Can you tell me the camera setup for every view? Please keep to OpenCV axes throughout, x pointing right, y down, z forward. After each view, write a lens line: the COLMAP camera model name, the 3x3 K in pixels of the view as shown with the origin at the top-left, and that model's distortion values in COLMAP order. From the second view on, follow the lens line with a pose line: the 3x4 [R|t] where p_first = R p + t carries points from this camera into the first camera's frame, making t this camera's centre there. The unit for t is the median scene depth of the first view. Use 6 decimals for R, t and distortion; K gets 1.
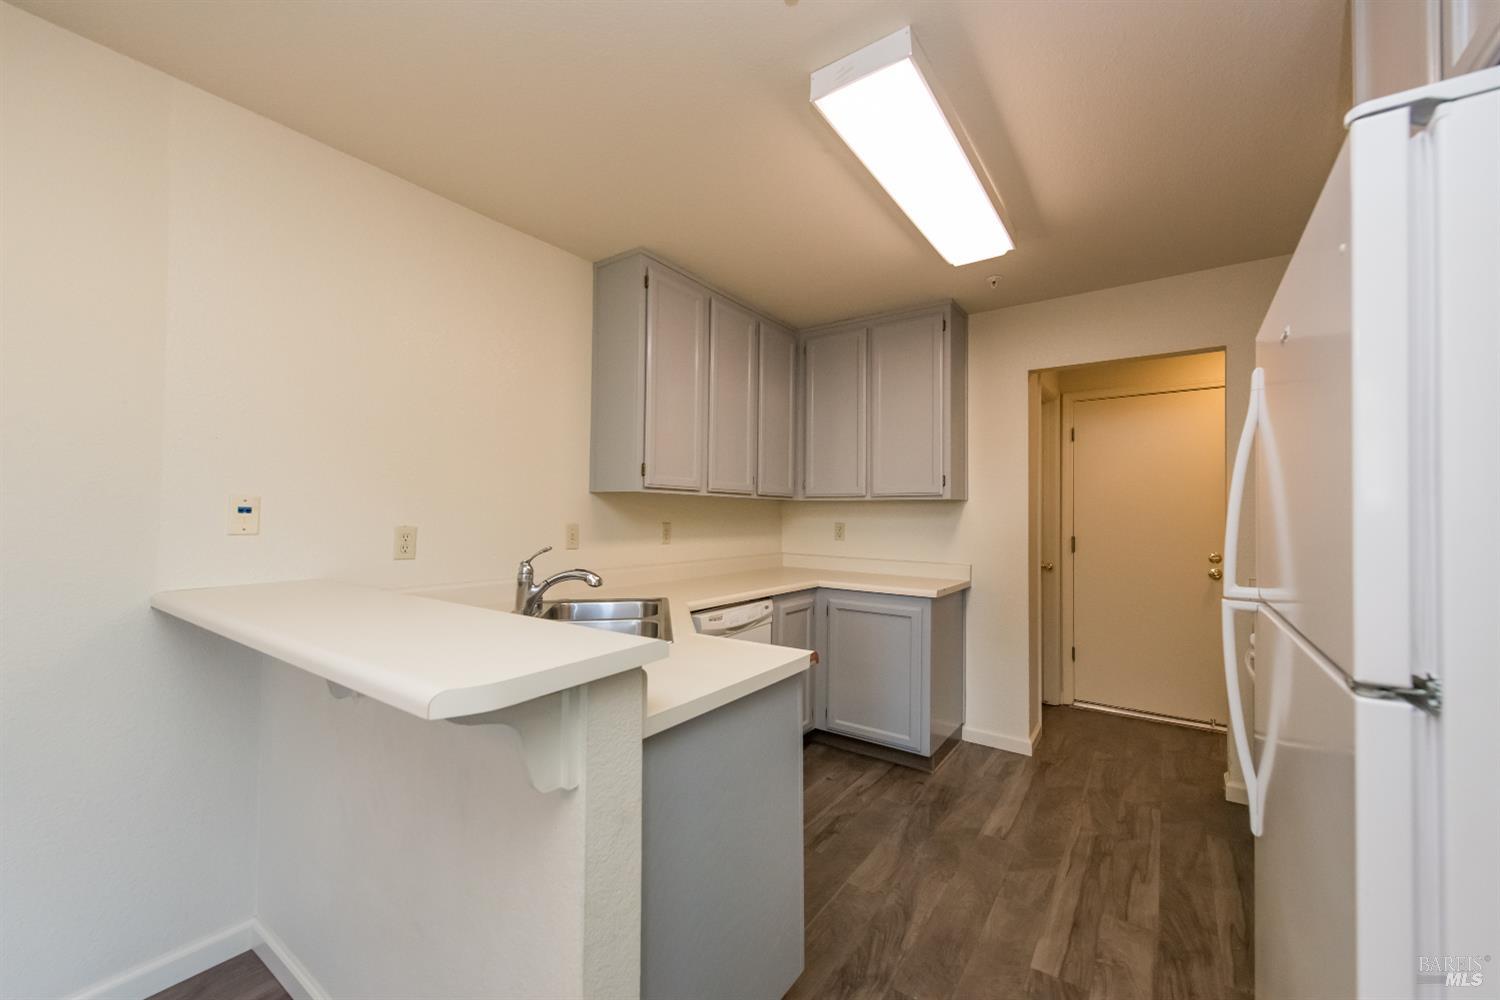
lens RADIAL K [[583.7, 0, 747.2], [0, 583.7, 504.8], [0, 0, 1]] dist [0.004761, -0.000235]
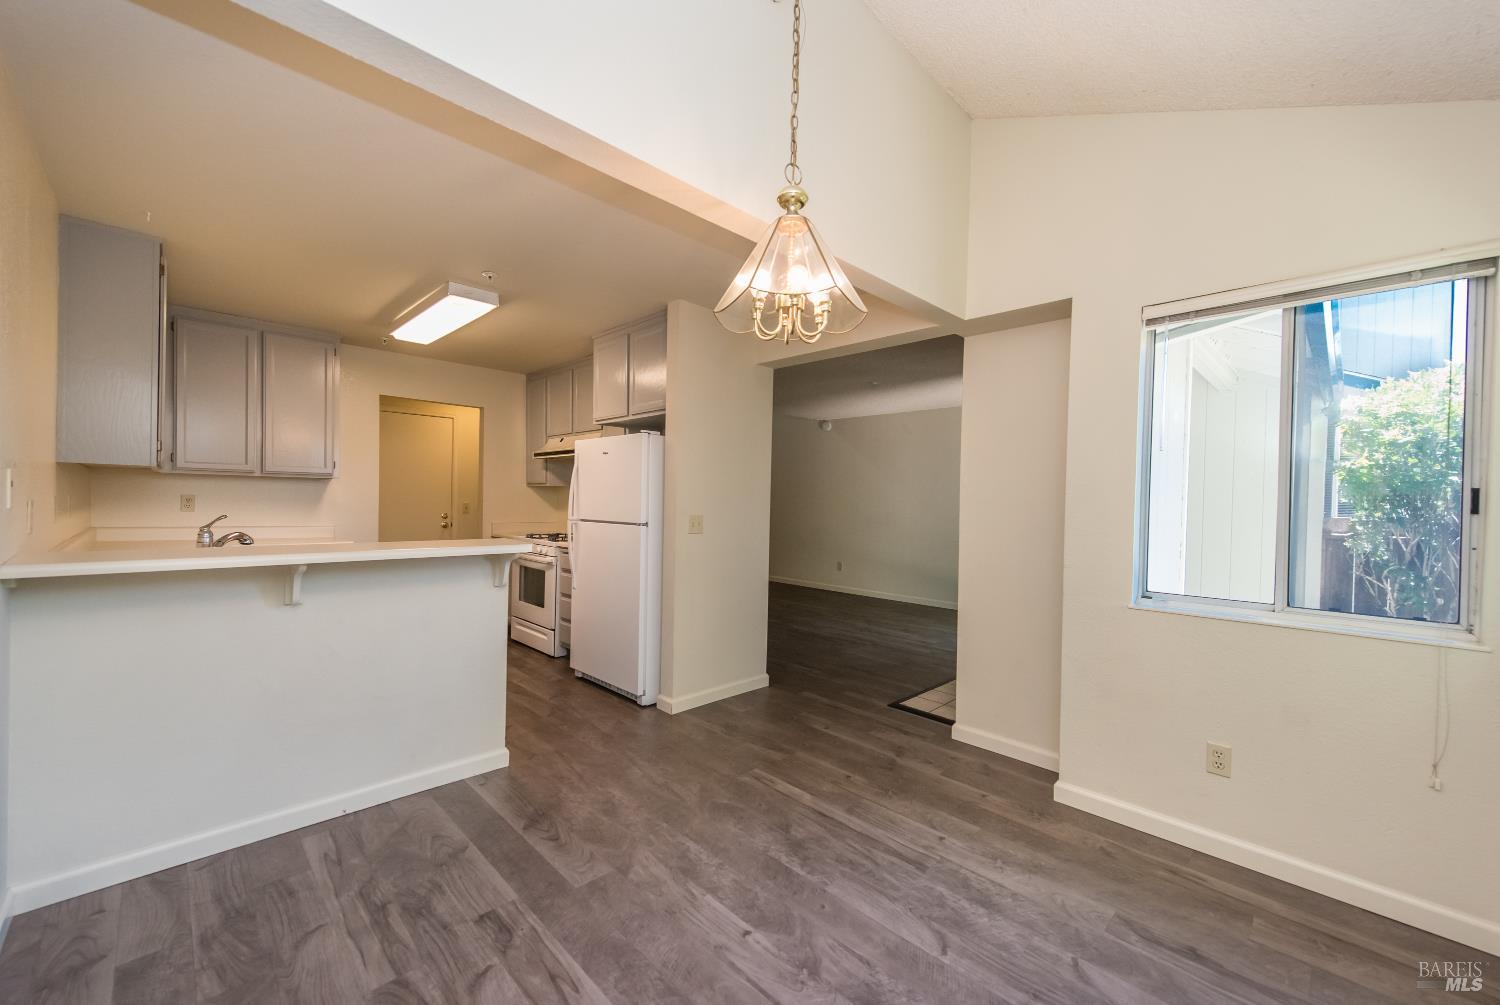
lens RADIAL K [[593.6, 0, 750.0], [0, 593.6, 502.5], [0, 0, 1]] dist [0.002300, 0.000088]
pose [[0.168244, -0.010125, 0.985693, -0.933208], [-0.036549, 0.999196, 0.016502, -0.011968], [-0.985068, -0.038802, 0.167739, -0.223376]]
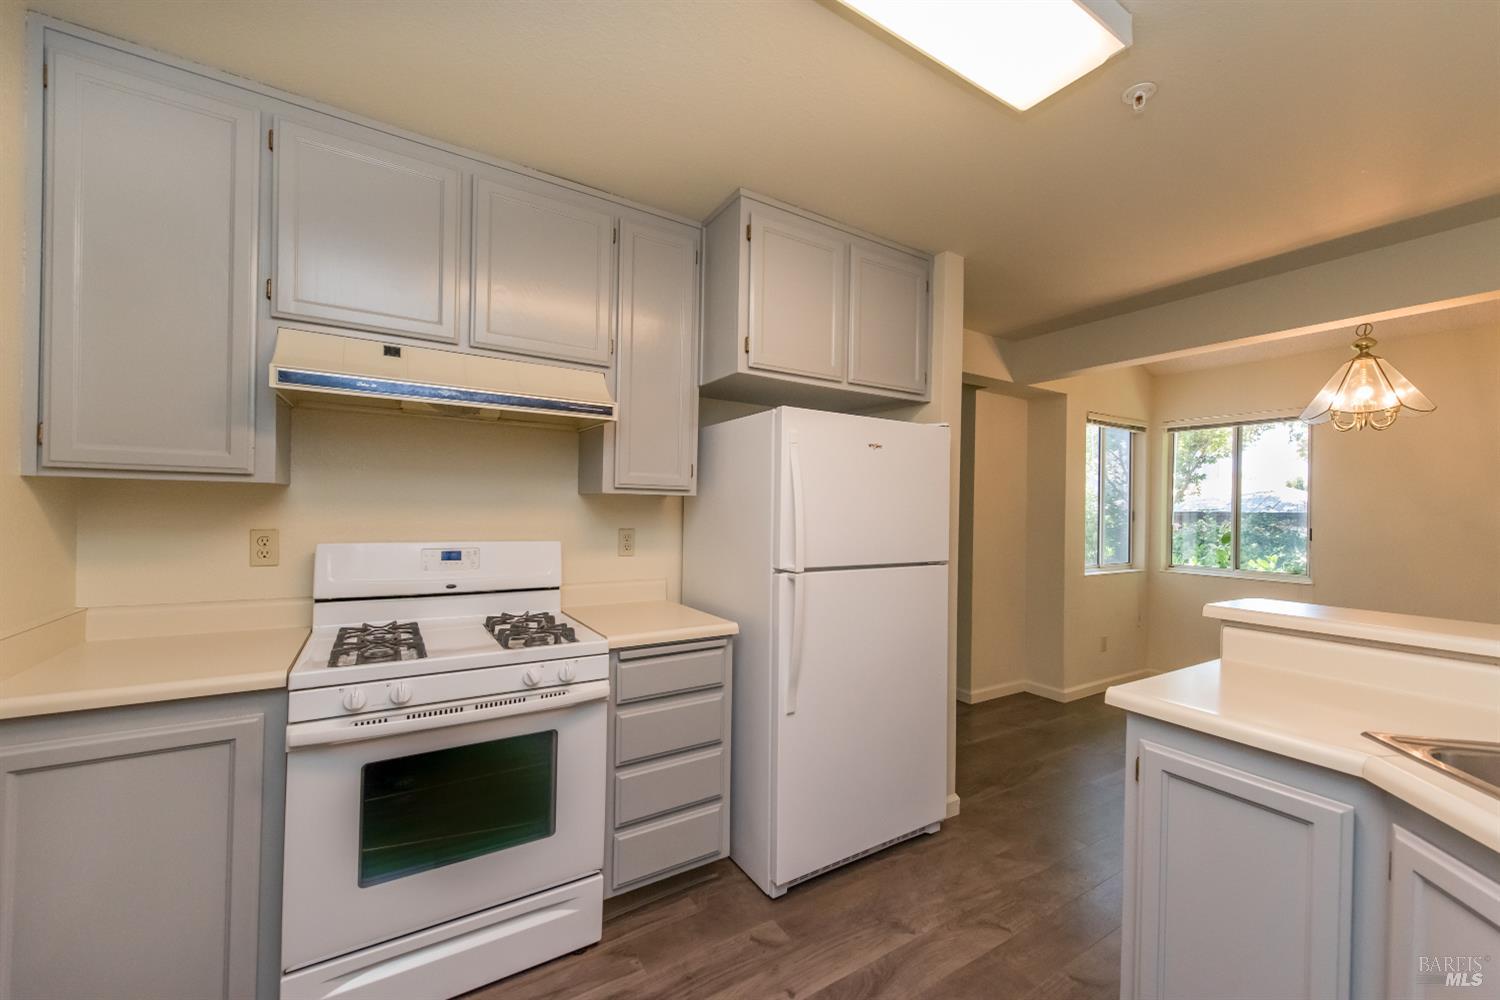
lens RADIAL K [[583.7, 0, 747.2], [0, 583.7, 504.8], [0, 0, 1]] dist [0.004761, -0.000235]
pose [[-0.922064, -0.021602, 0.386435, 0.145094], [-0.031251, 0.999337, -0.018705, 0.004881], [-0.385775, -0.029323, -0.922127, 1.019953]]
